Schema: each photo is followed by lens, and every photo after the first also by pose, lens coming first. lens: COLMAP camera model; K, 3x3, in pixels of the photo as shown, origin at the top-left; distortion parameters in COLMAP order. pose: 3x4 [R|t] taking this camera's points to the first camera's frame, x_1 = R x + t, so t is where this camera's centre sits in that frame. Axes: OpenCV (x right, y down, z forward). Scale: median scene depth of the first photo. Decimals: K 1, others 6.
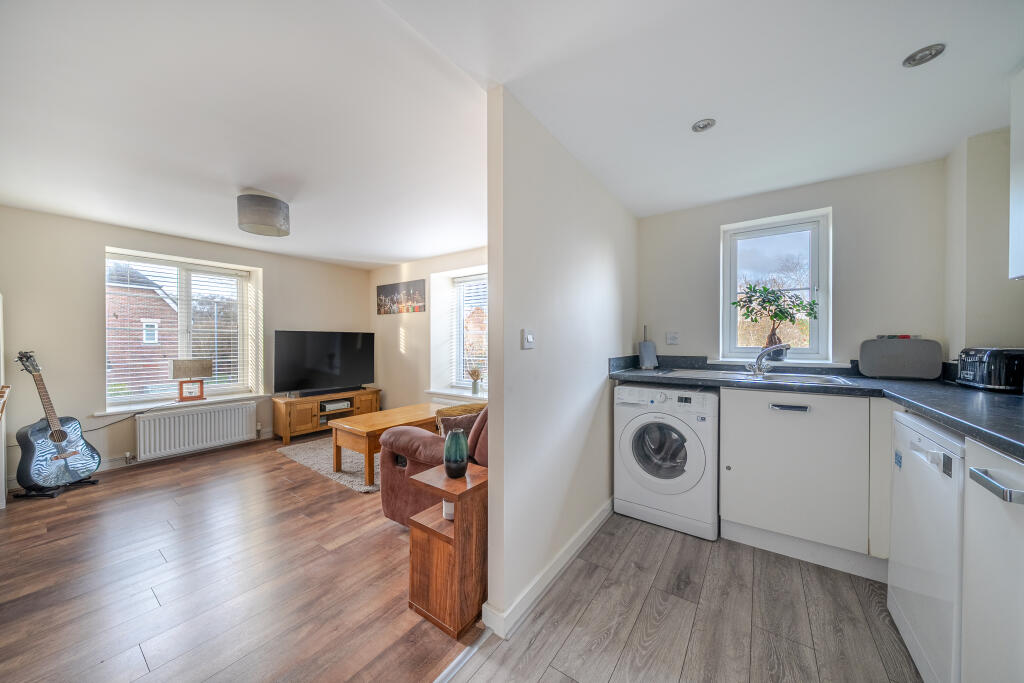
lens RADIAL K [[350.3, 0, 508.5], [0, 350.3, 344.9], [0, 0, 1]] dist [-0.000918, 0.000042]
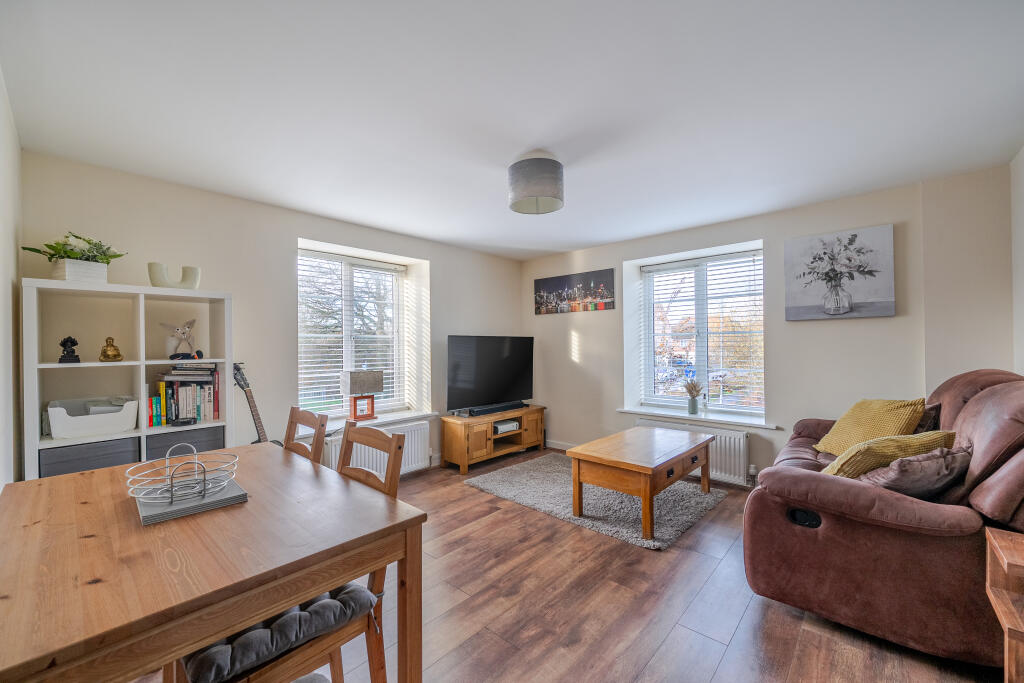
lens RADIAL K [[409.8, 0, 510.4], [0, 409.8, 345.4], [0, 0, 1]] dist [0.013540, 0.000068]
pose [[0.993463, -0.009341, -0.113768, -0.371050], [0.007913, 0.999884, -0.013000, -0.003200], [0.113876, 0.012015, 0.993422, 0.052286]]
